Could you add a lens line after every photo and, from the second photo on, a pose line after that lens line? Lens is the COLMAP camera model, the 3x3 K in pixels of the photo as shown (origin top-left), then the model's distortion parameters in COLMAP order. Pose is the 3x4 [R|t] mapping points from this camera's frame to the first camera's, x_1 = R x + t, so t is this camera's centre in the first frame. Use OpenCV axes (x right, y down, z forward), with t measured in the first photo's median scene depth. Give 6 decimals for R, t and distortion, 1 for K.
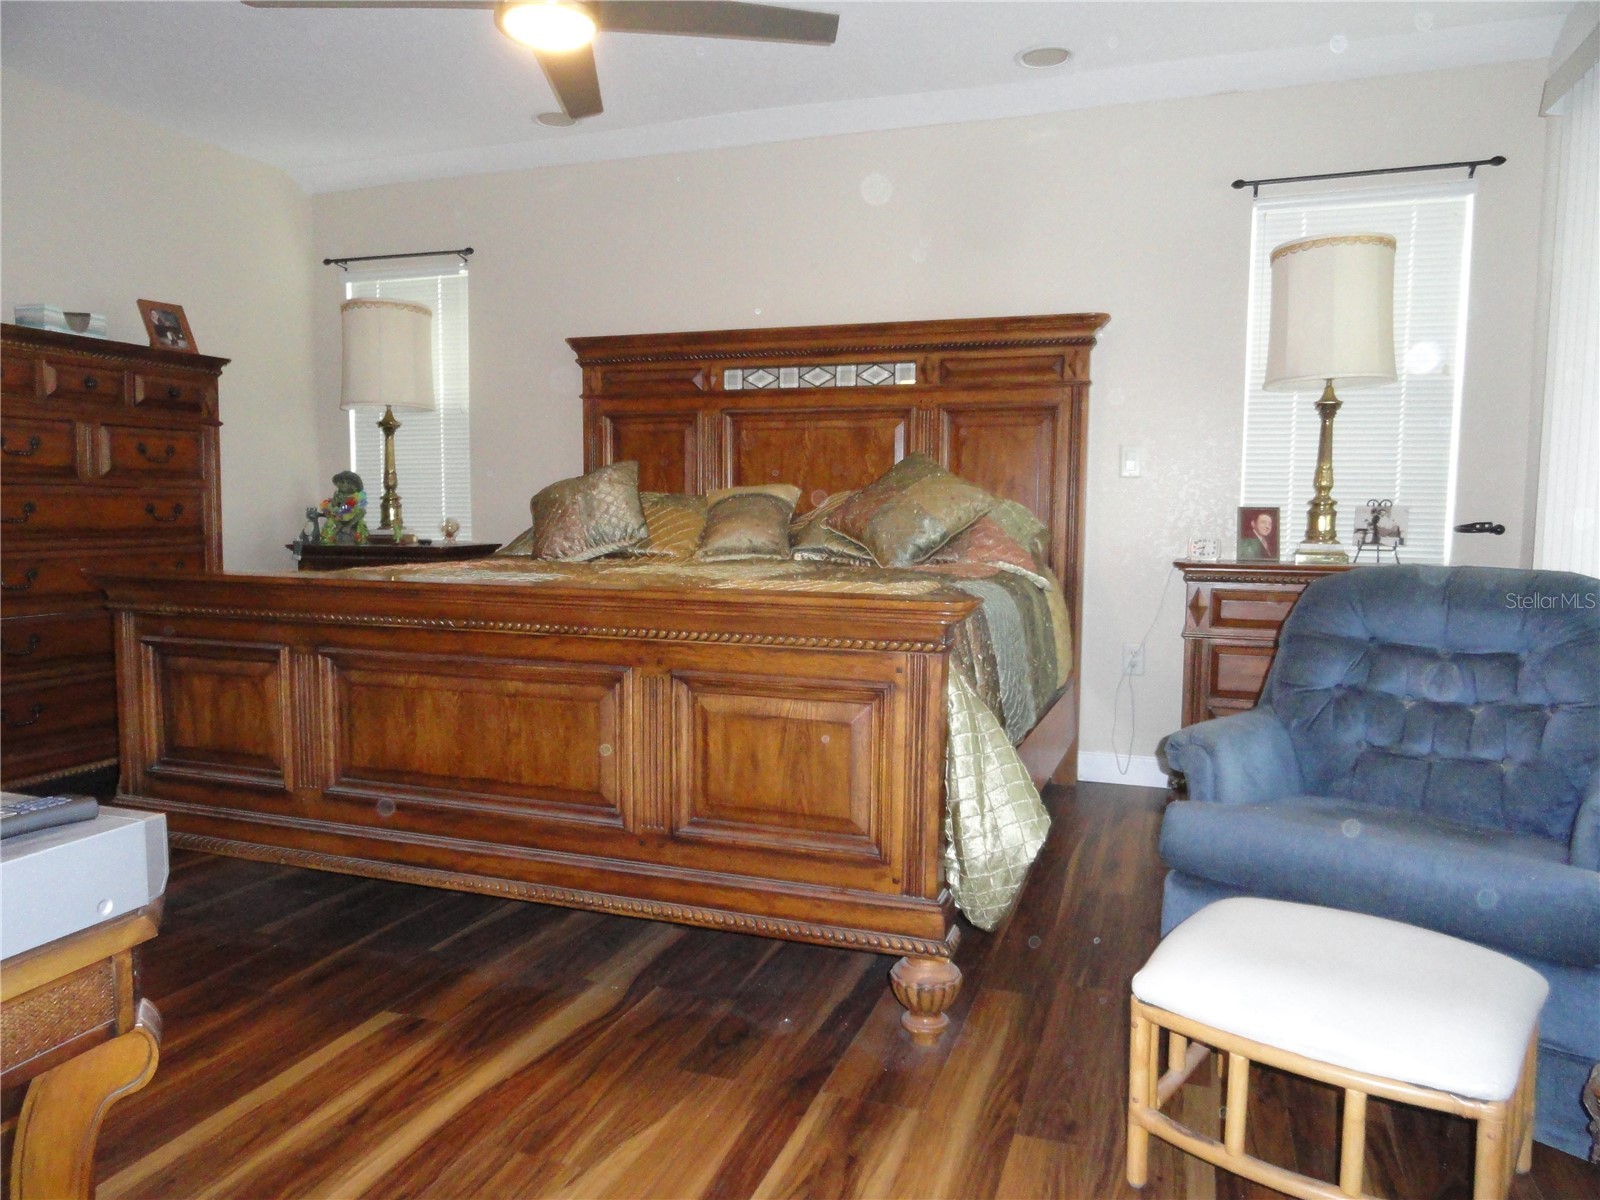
lens RADIAL K [[1108.6, 0, 800.0], [0, 1108.6, 600.0], [0, 0, 1]] dist [-0.003644, 0.001830]
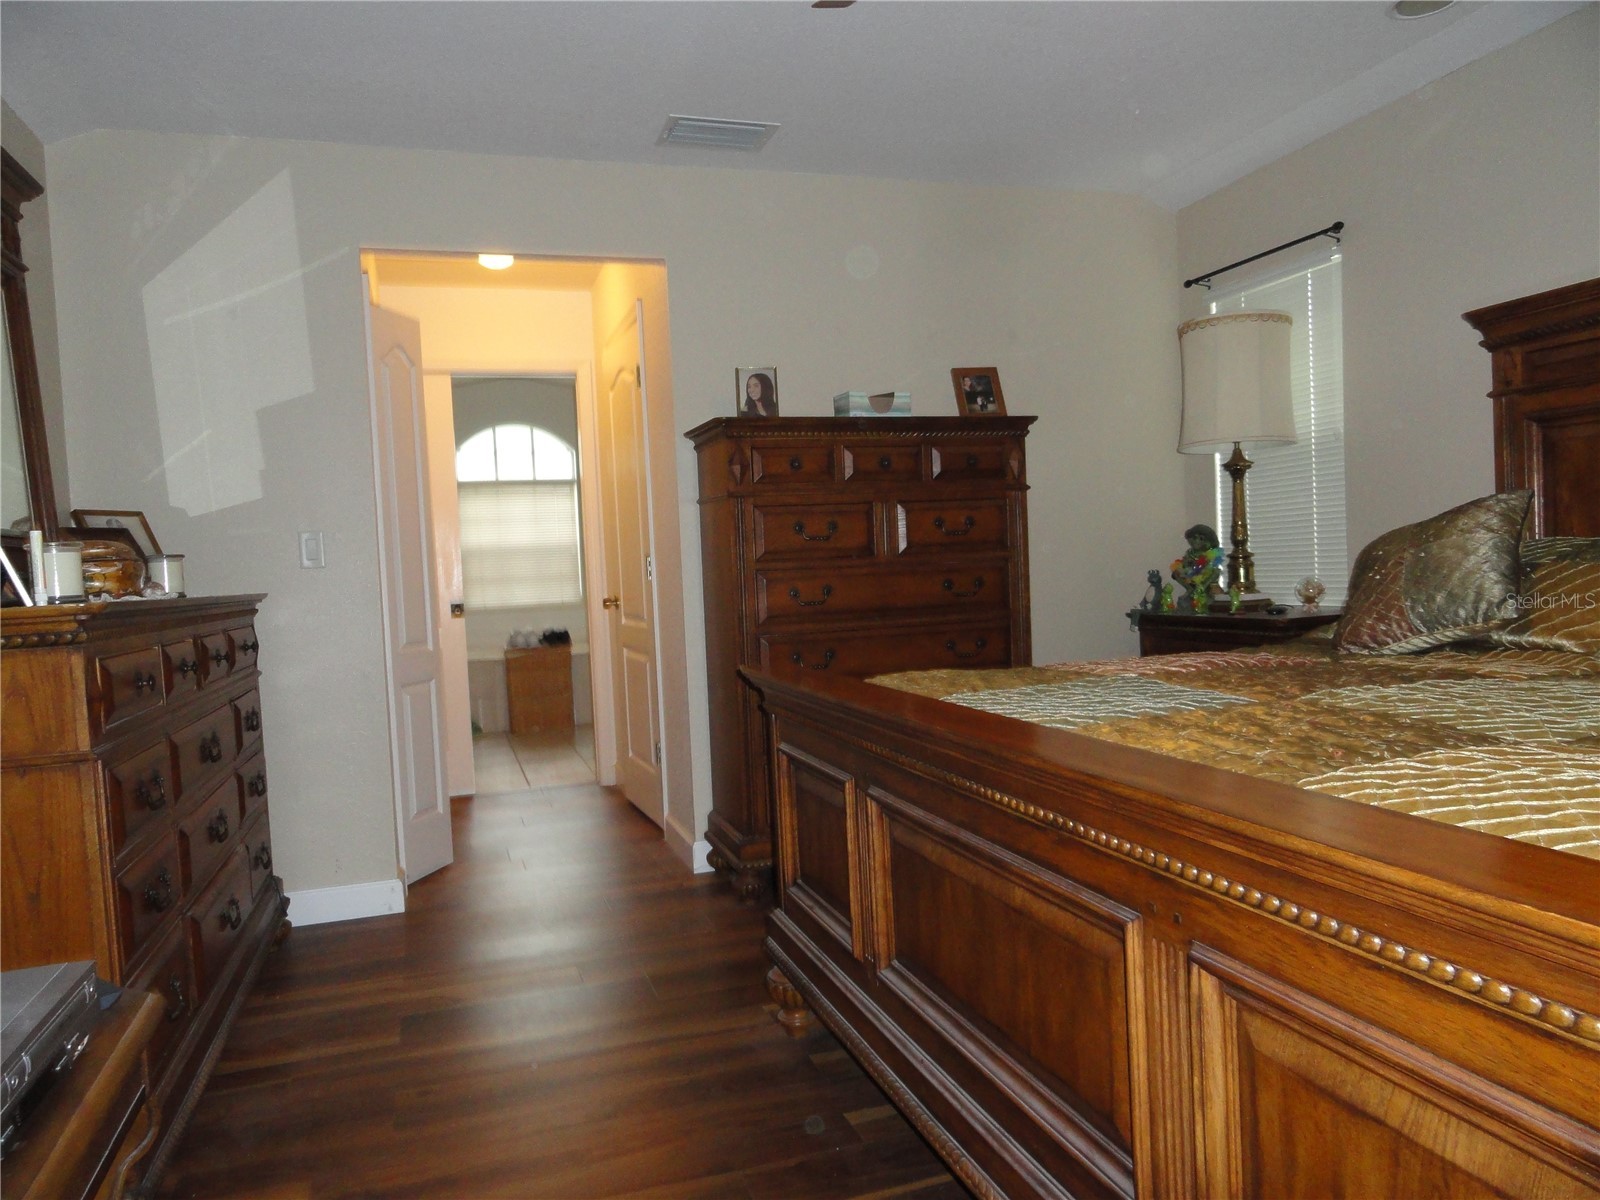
lens RADIAL K [[1108.6, 0, 800.0], [0, 1108.6, 600.0], [0, 0, 1]] dist [-0.003644, 0.001830]
pose [[0.602706, -0.007409, -0.797929, 0.098047], [-0.016347, 0.999632, -0.021630, -0.042808], [0.797796, 0.026080, 0.602363, 0.298902]]
